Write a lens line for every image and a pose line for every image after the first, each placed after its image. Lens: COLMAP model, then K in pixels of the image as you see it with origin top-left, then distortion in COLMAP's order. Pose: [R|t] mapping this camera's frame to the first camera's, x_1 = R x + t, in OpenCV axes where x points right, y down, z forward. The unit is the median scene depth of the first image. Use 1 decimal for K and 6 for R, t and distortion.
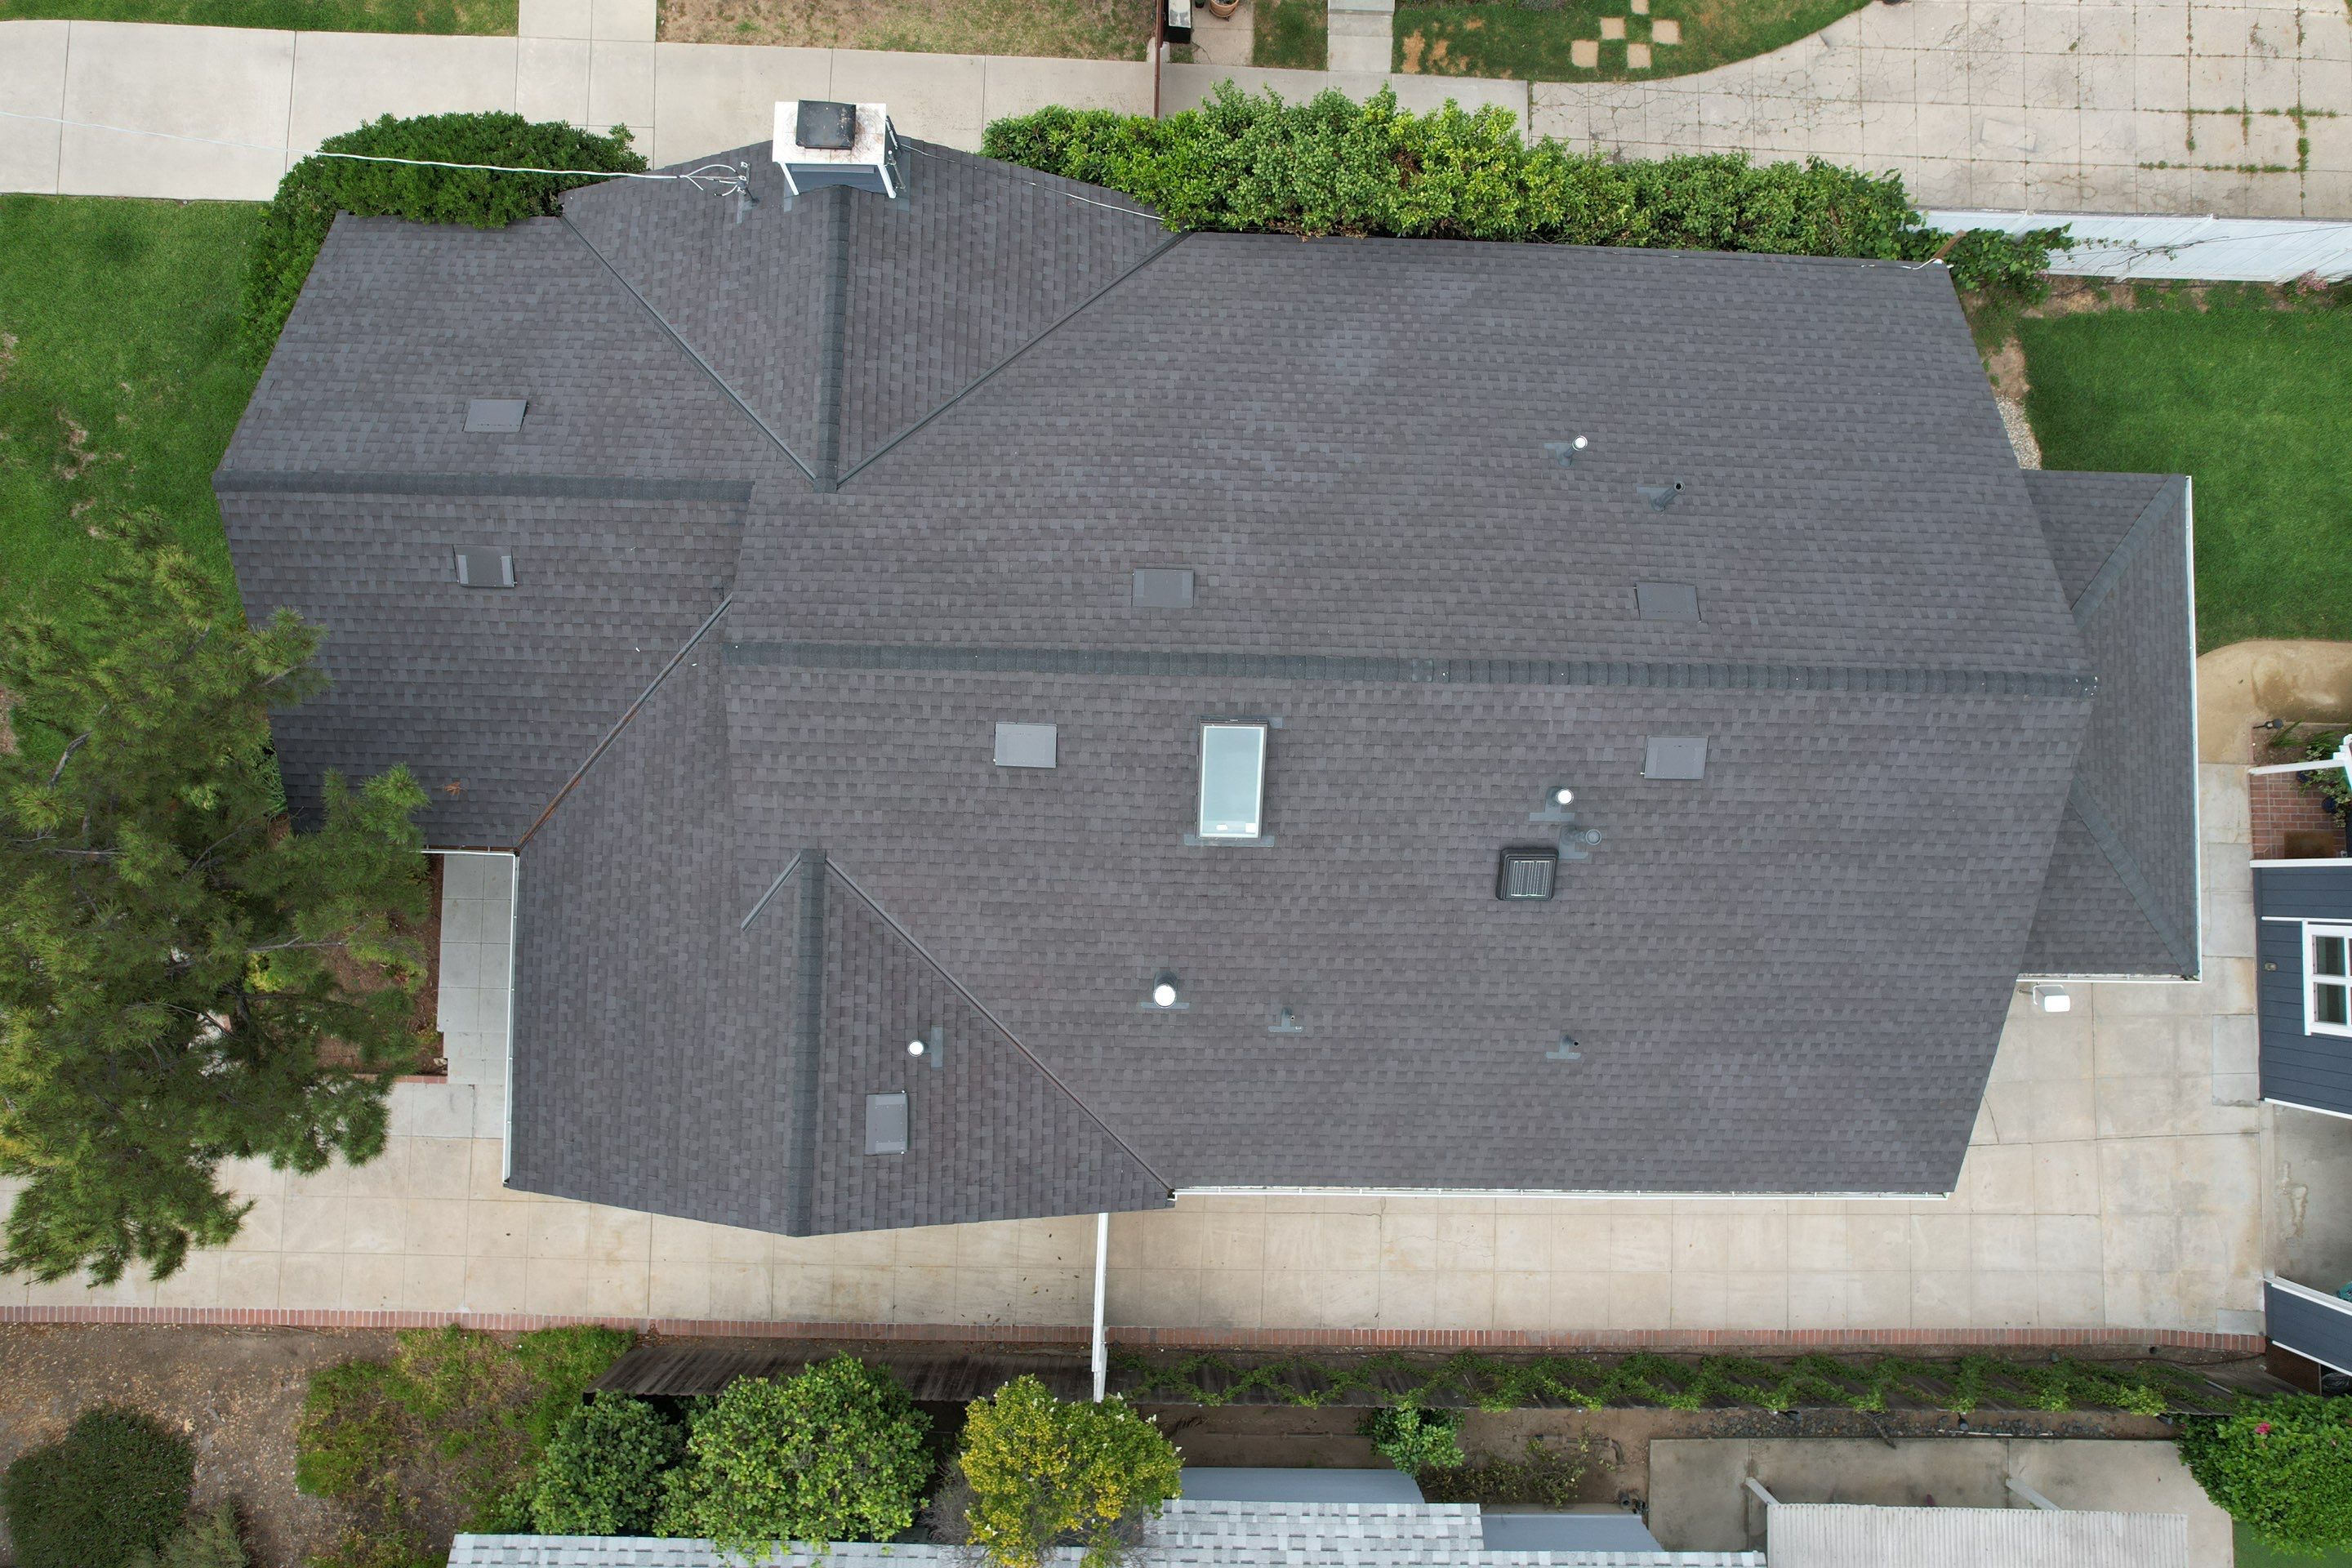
lens RADIAL K [[1509.7, 0, 1181.0], [0, 1509.7, 788.1], [0, 0, 1]] dist [-0.076978, 0.070751]
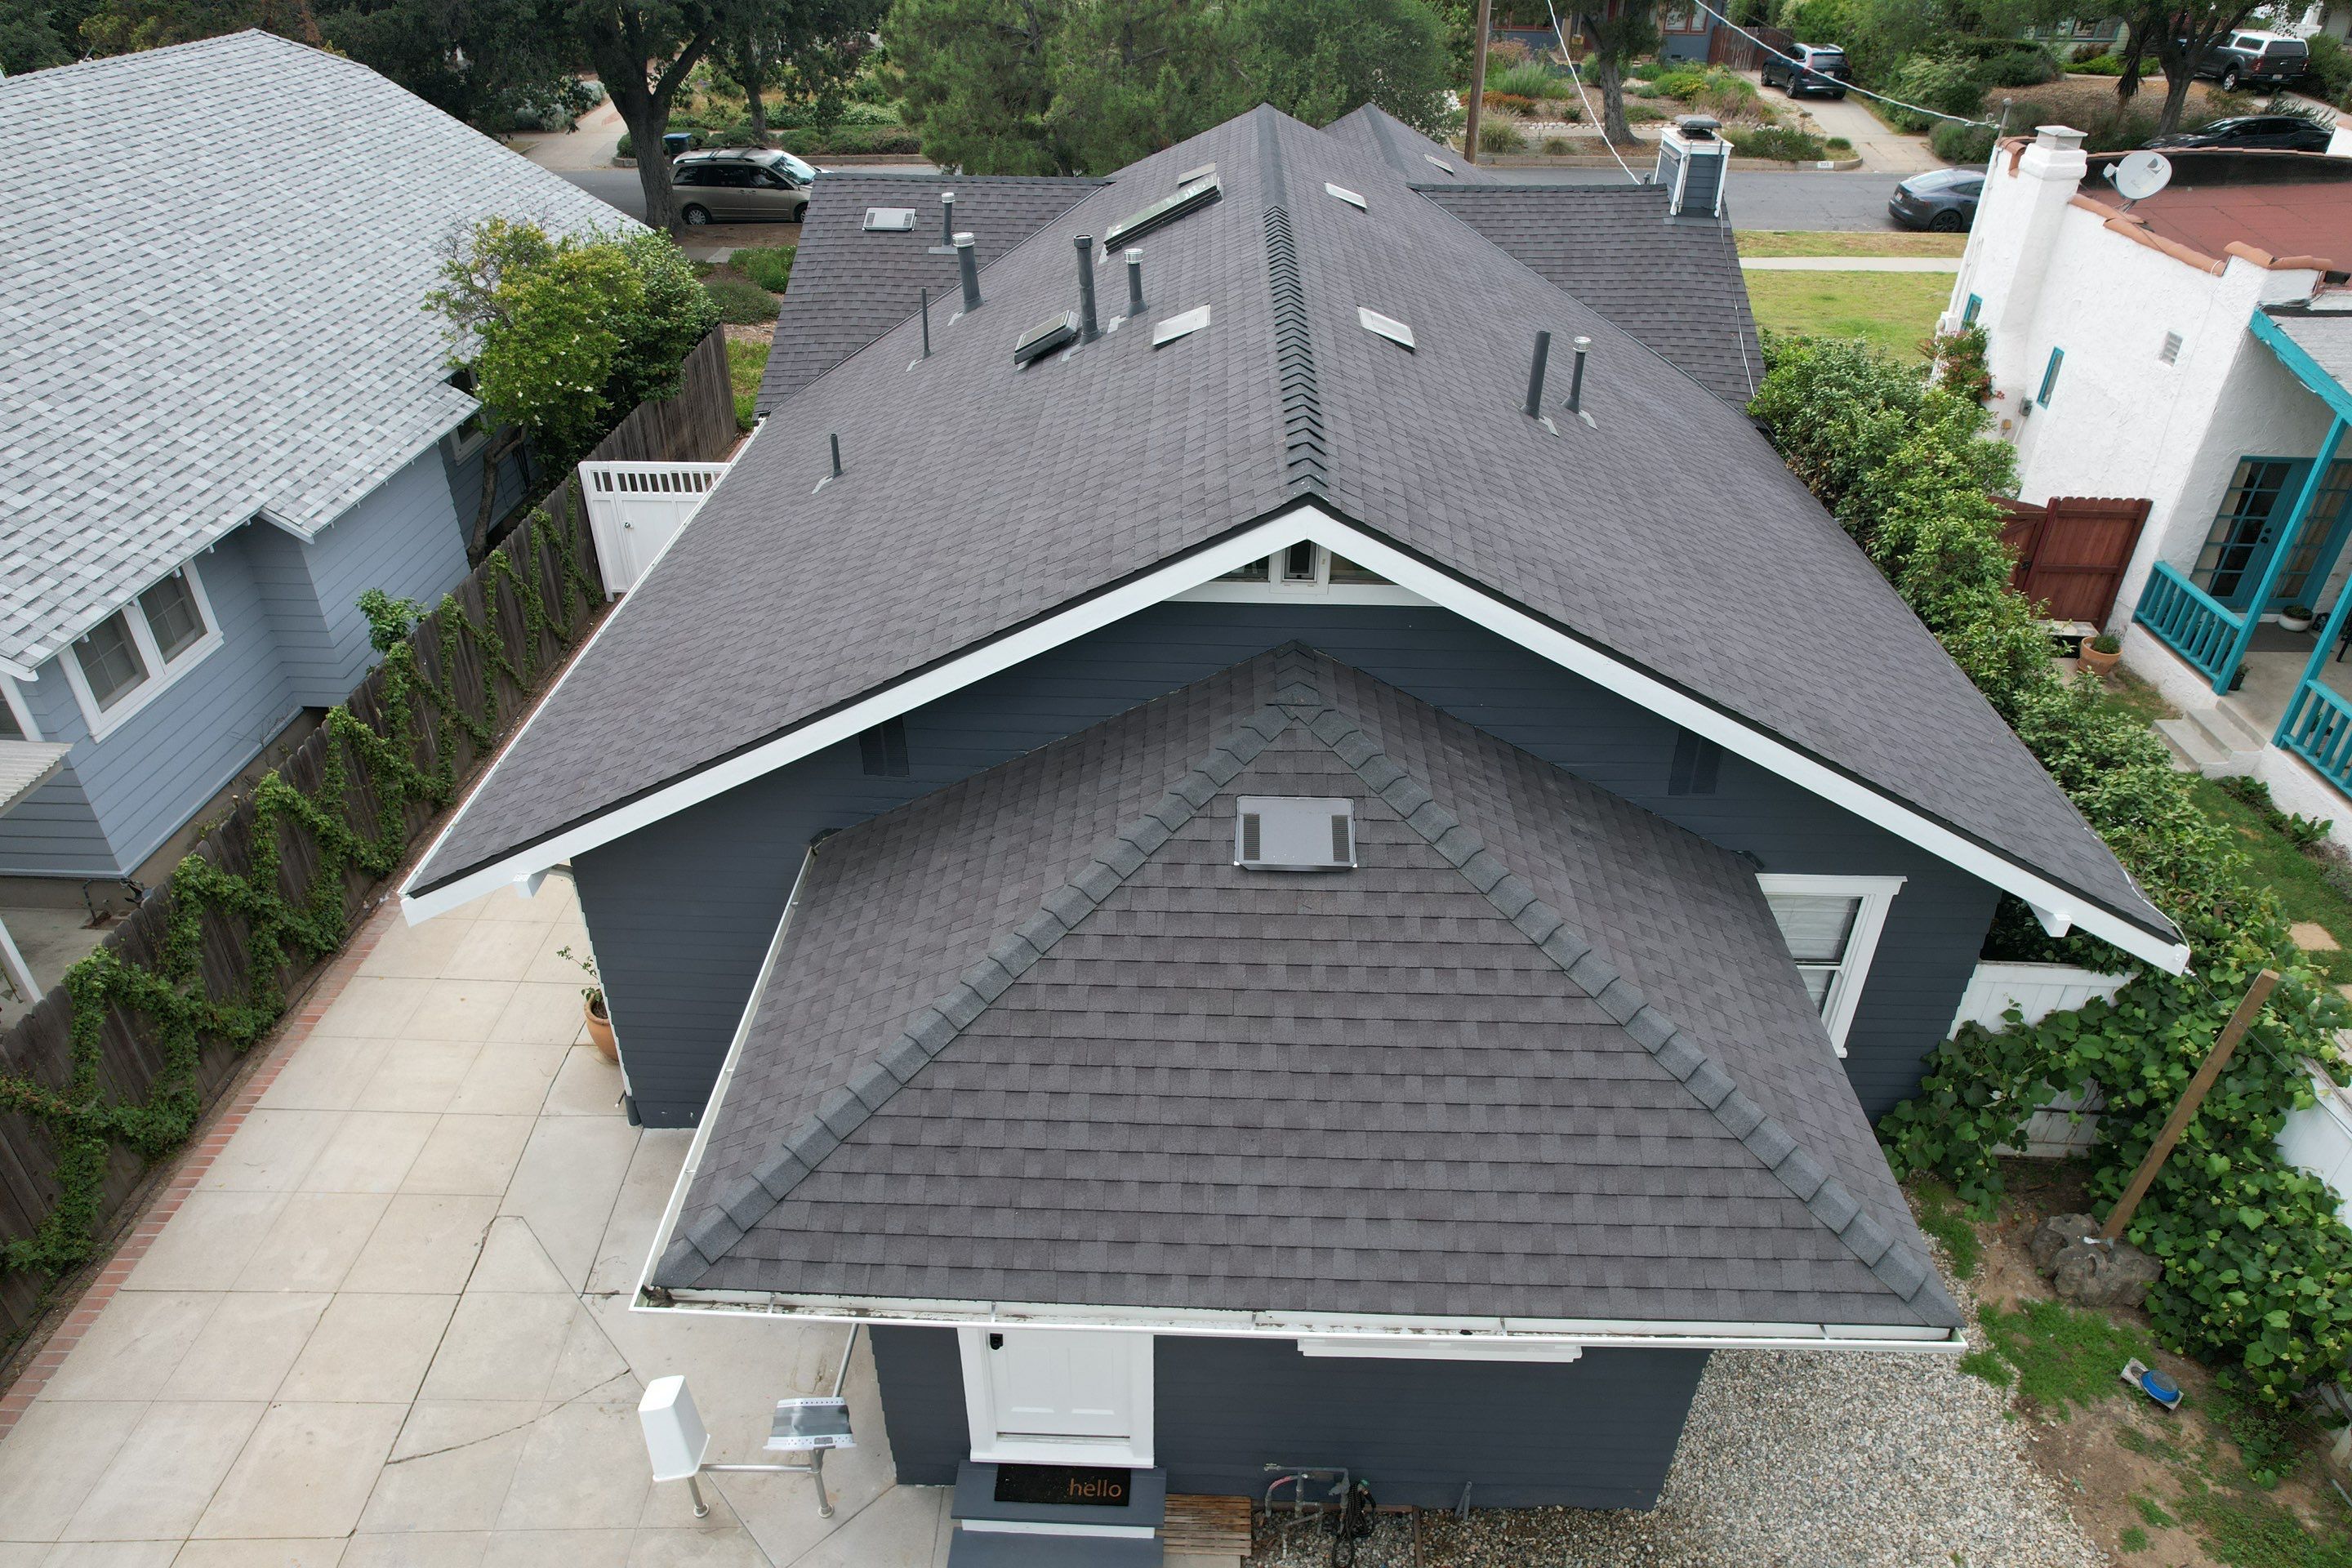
lens RADIAL K [[1509.7, 0, 1181.0], [0, 1509.7, 784.6], [0, 0, 1]] dist [-0.076978, 0.070751]
pose [[-0.010931, 0.521576, -0.853135, 1.035399], [-0.998393, 0.041753, 0.038318, -0.036530], [0.055607, 0.852182, 0.520282, 0.750016]]
